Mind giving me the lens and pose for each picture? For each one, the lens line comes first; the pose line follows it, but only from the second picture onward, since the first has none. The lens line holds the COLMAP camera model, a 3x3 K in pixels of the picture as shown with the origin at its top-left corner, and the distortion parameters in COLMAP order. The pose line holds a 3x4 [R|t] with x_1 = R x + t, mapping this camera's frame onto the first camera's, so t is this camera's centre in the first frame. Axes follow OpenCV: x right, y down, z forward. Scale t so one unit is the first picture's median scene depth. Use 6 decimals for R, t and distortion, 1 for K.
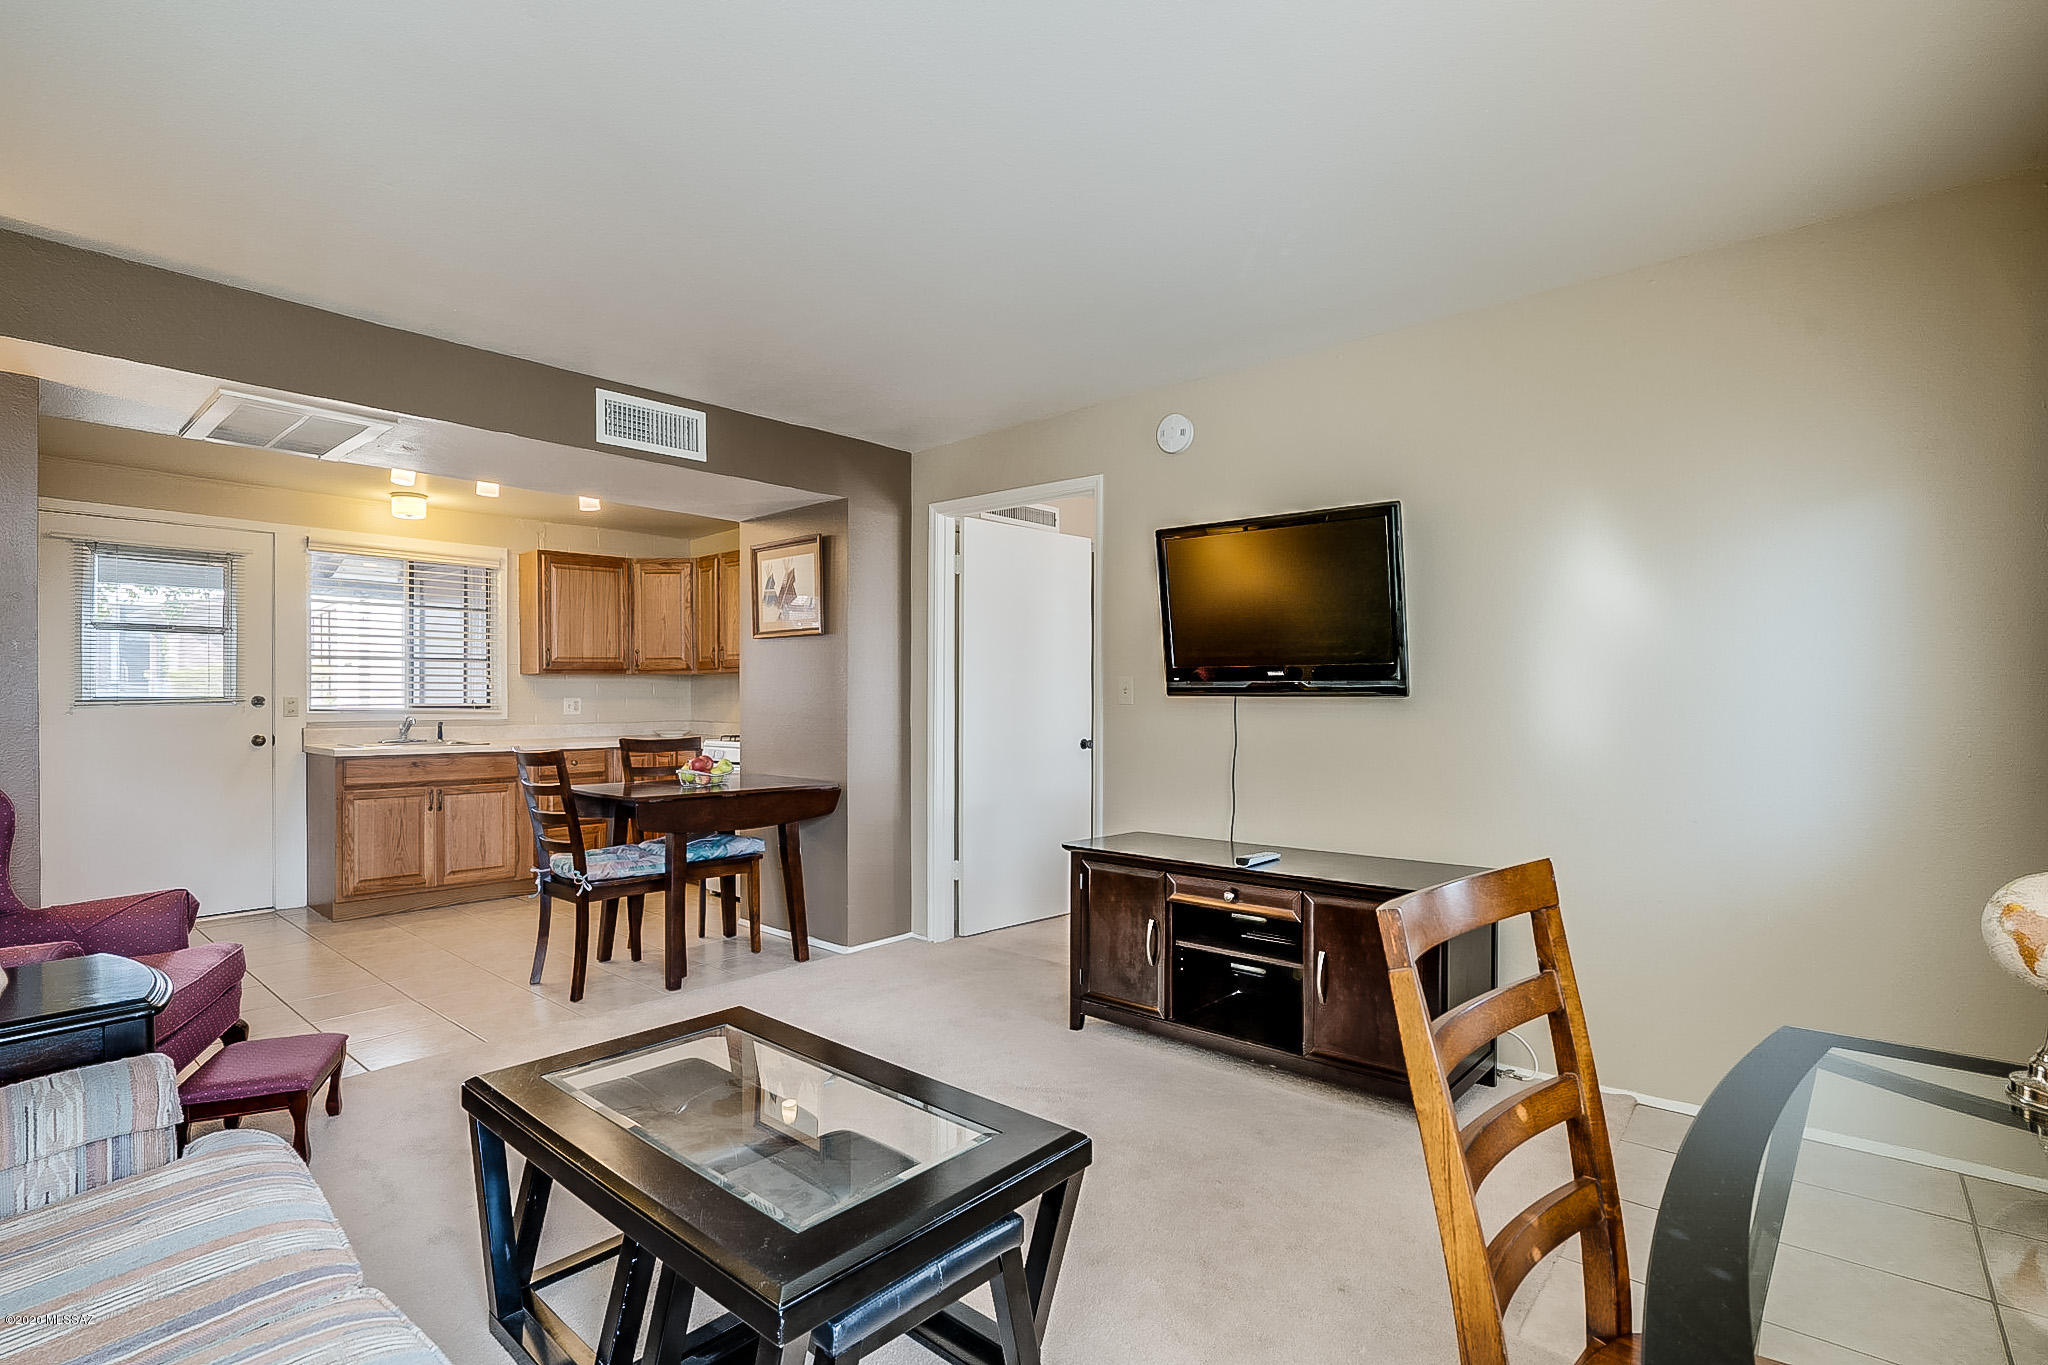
lens RADIAL K [[986.8, 0, 1000.7], [0, 986.8, 697.5], [0, 0, 1]] dist [-0.046424, 0.014857]
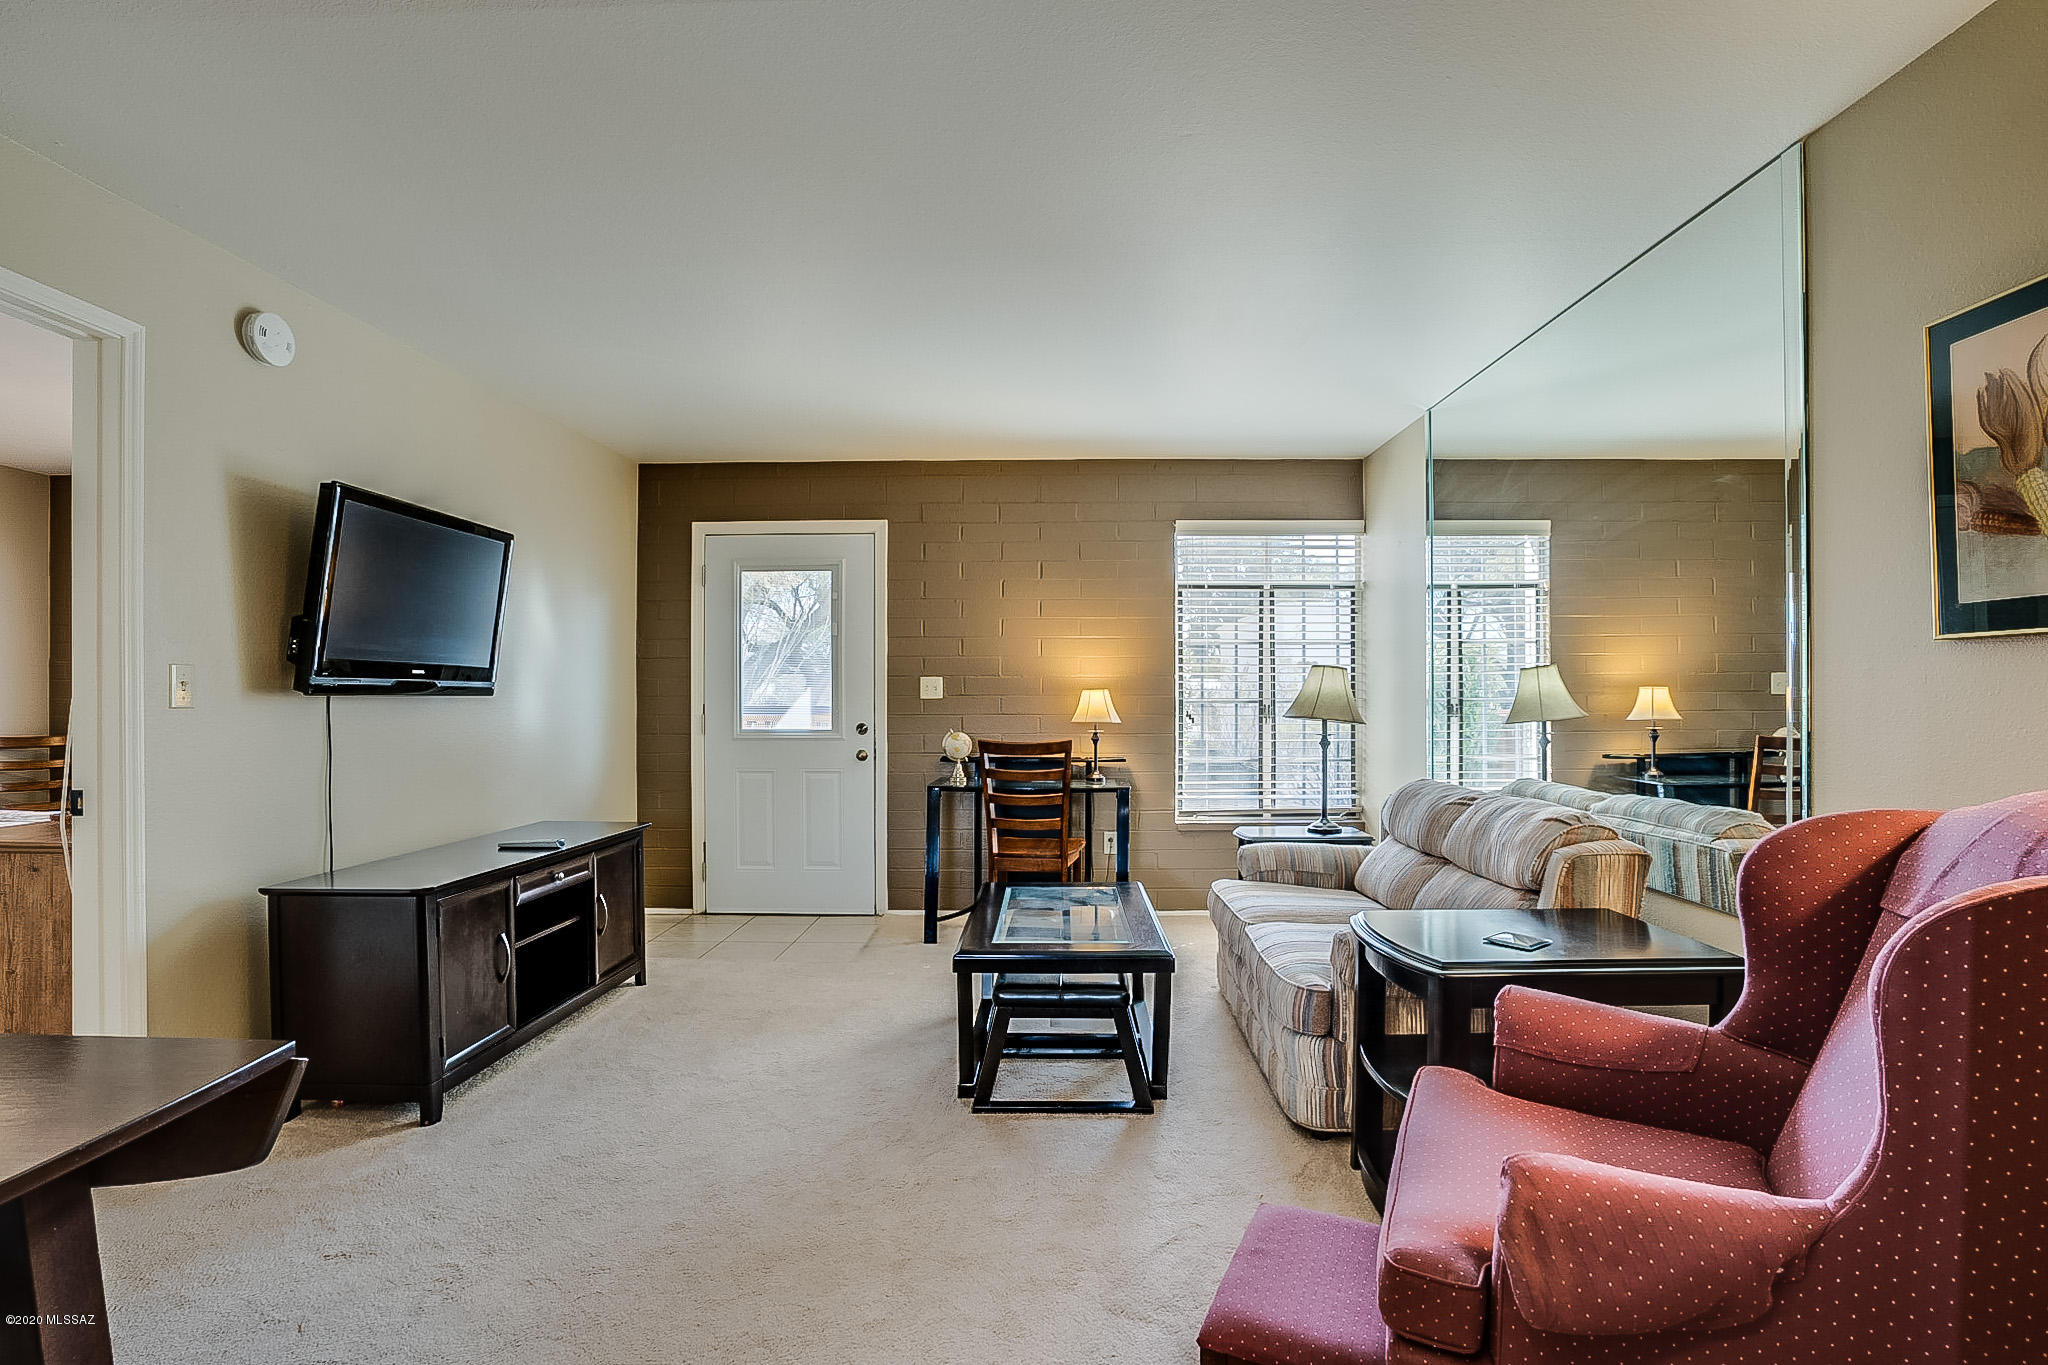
lens RADIAL K [[961.2, 0, 1036.6], [0, 961.2, 696.8], [0, 0, 1]] dist [-0.050326, 0.016510]
pose [[-0.653924, 0.001117, 0.756560, -0.512156], [0.004413, 0.999988, 0.002338, 0.000512], [-0.756547, 0.004868, -0.653921, 0.719495]]
